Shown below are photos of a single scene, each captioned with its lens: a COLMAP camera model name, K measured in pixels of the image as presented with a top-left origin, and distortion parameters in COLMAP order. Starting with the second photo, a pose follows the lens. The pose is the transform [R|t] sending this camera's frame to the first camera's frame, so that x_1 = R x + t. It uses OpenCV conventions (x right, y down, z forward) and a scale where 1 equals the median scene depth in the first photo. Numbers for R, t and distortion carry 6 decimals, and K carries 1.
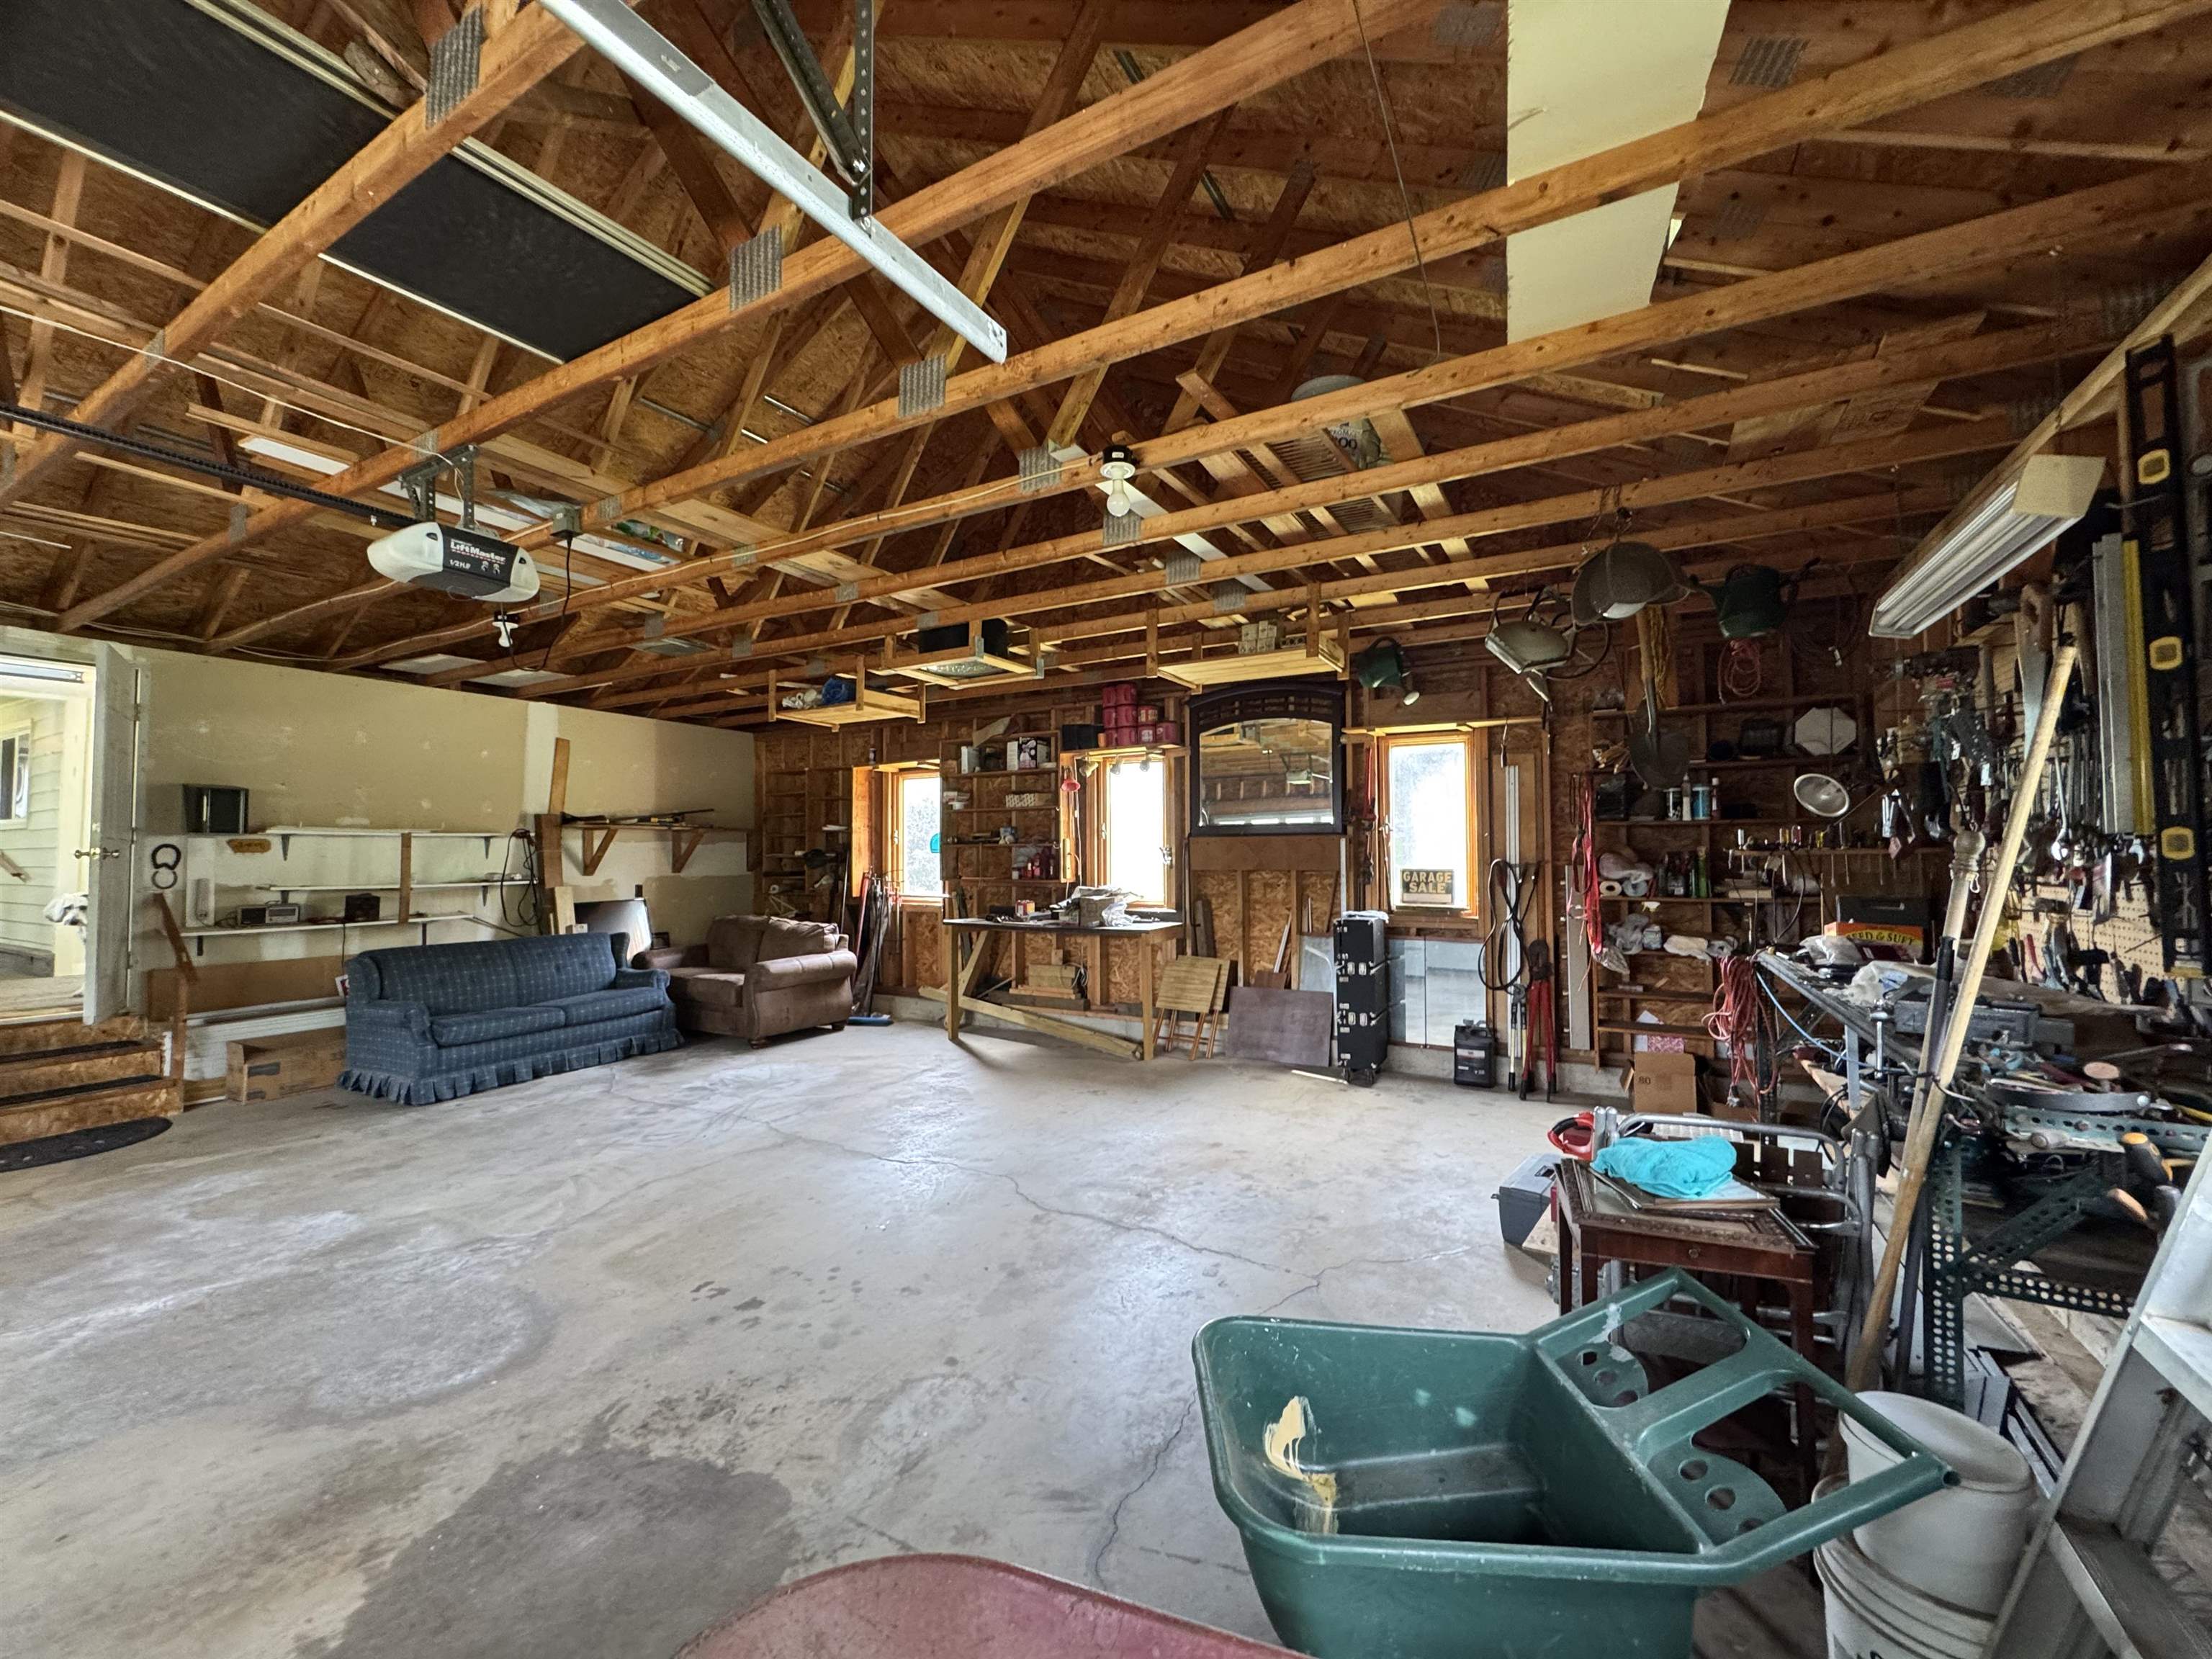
lens RADIAL K [[881.8, 0, 1110.1], [0, 881.8, 828.3], [0, 0, 1]] dist [-0.003382, 0.000731]
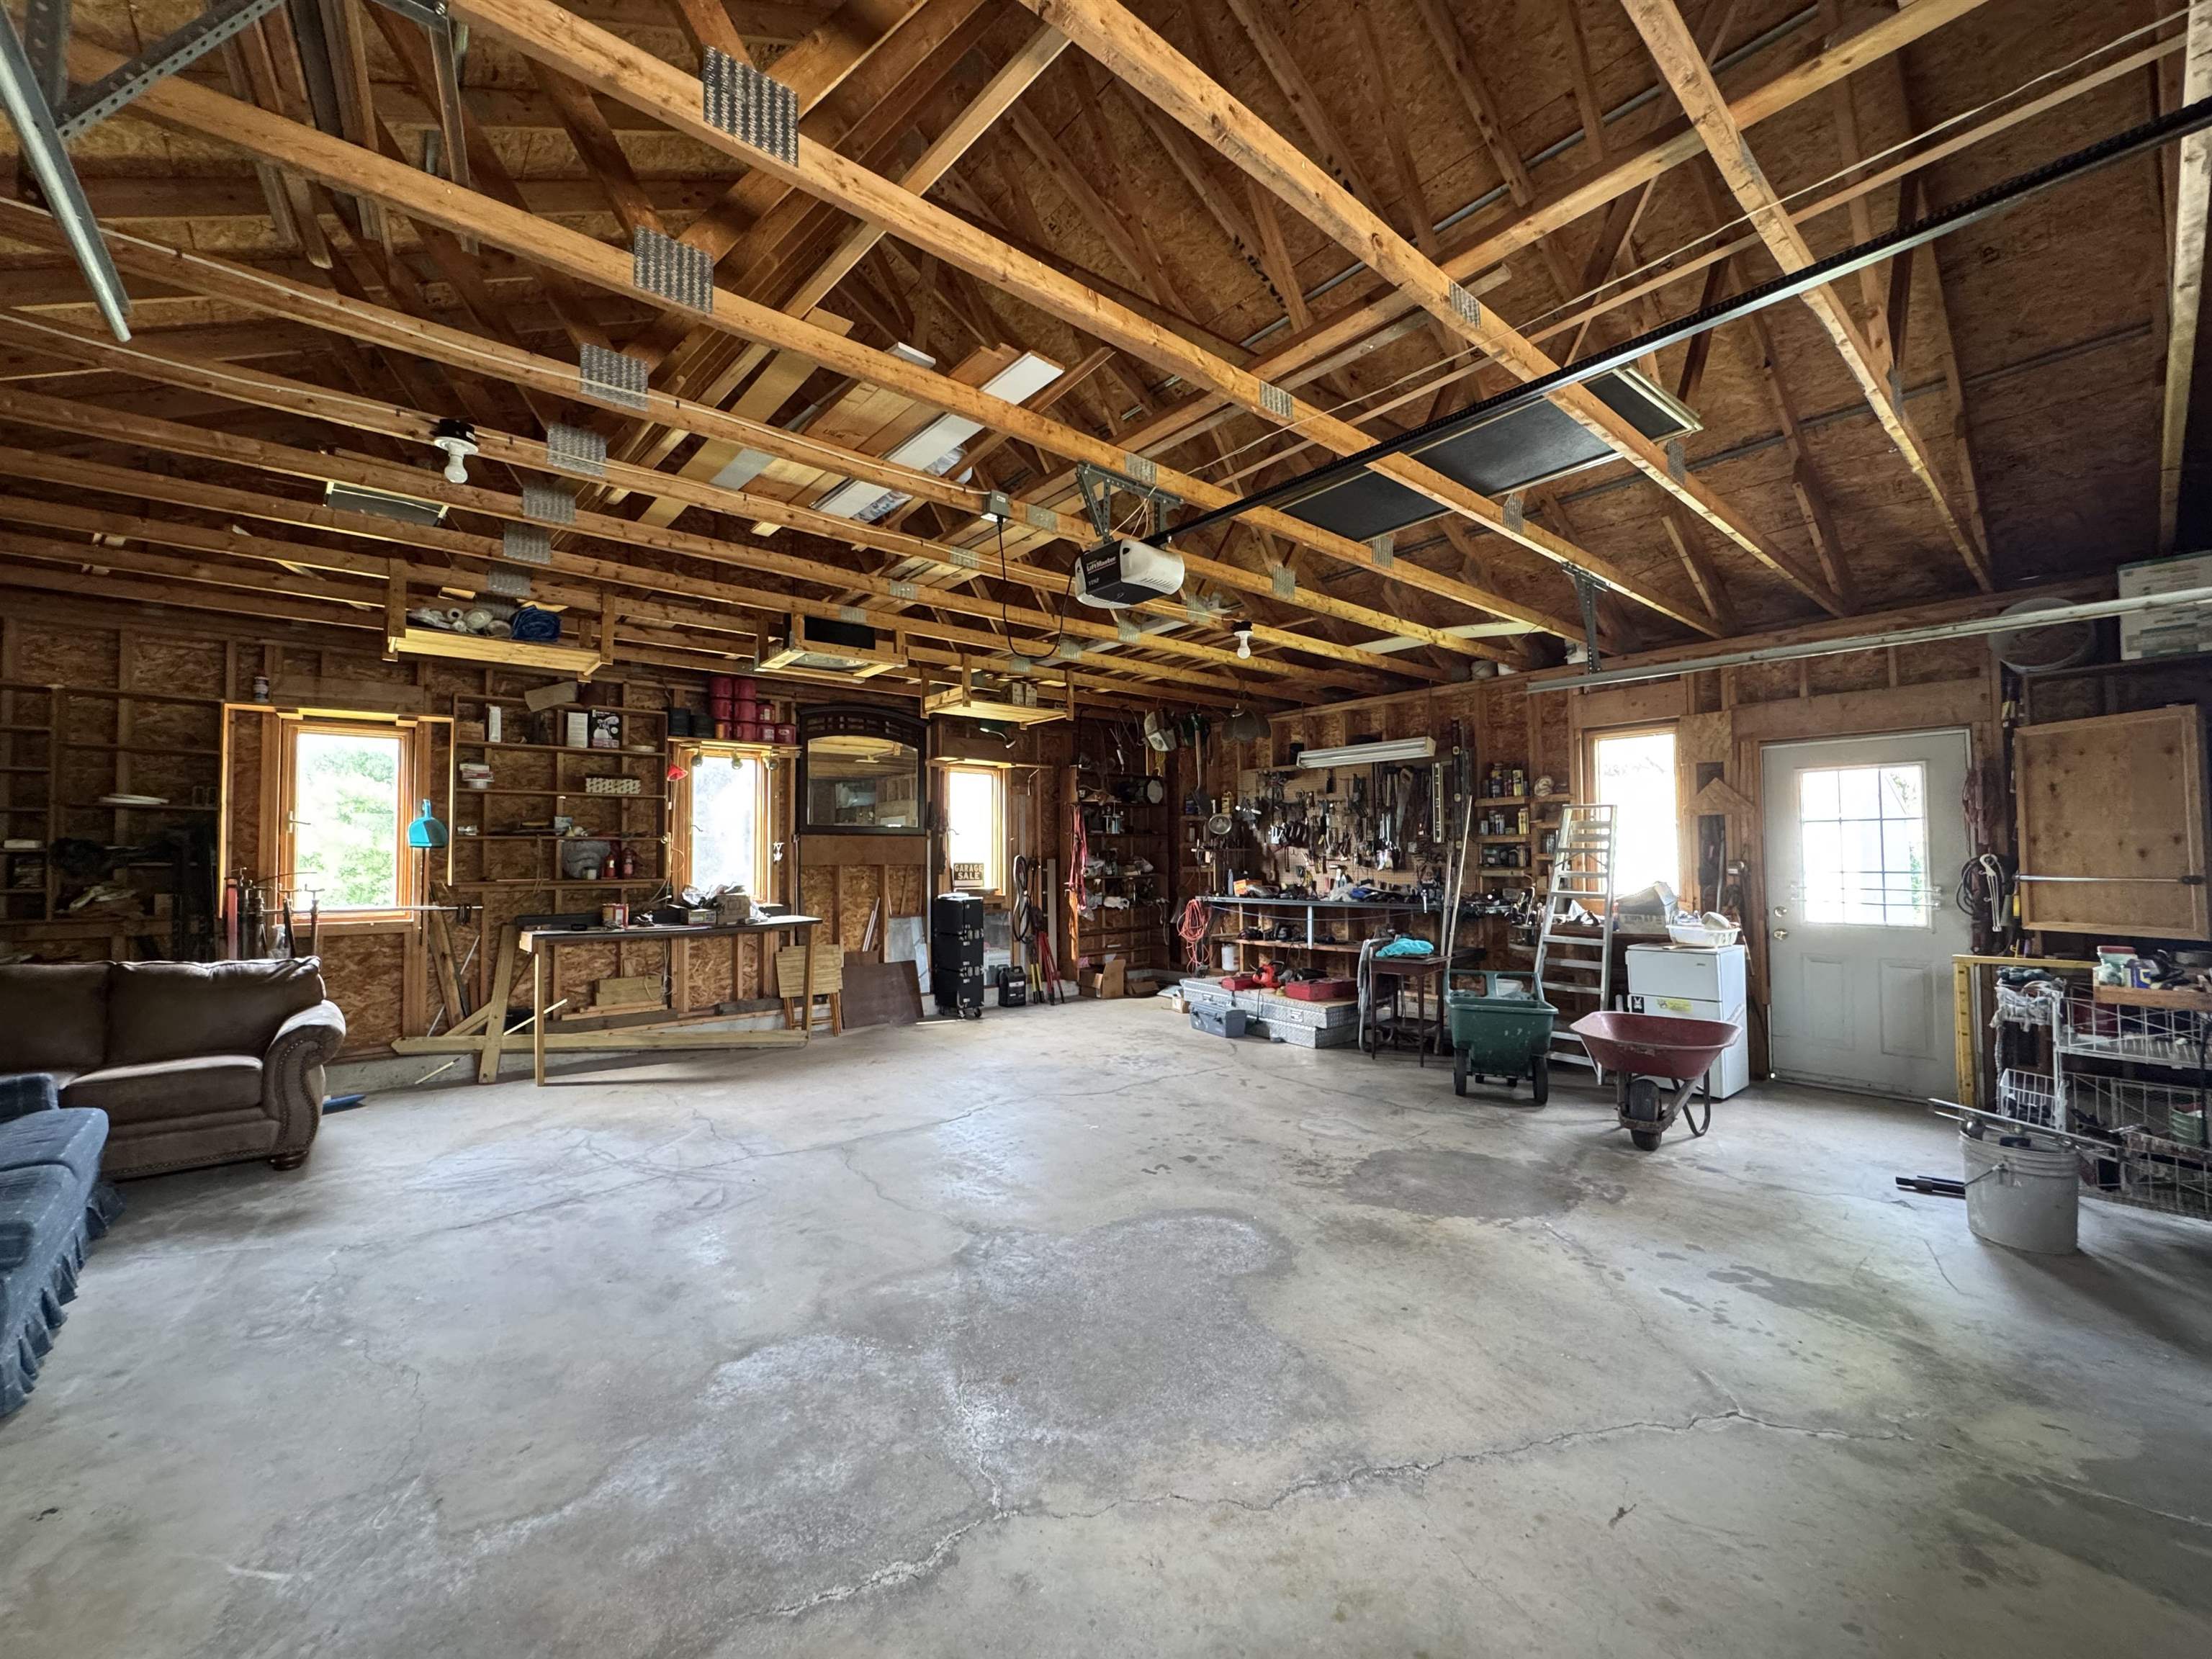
lens RADIAL K [[881.8, 0, 1107.8], [0, 881.8, 826.4], [0, 0, 1]] dist [-0.003382, 0.000731]
pose [[0.342299, 0.036489, 0.938882, -1.627450], [-0.023605, 0.999264, -0.030229, 0.047707], [-0.939294, -0.011815, 0.342909, 0.579862]]
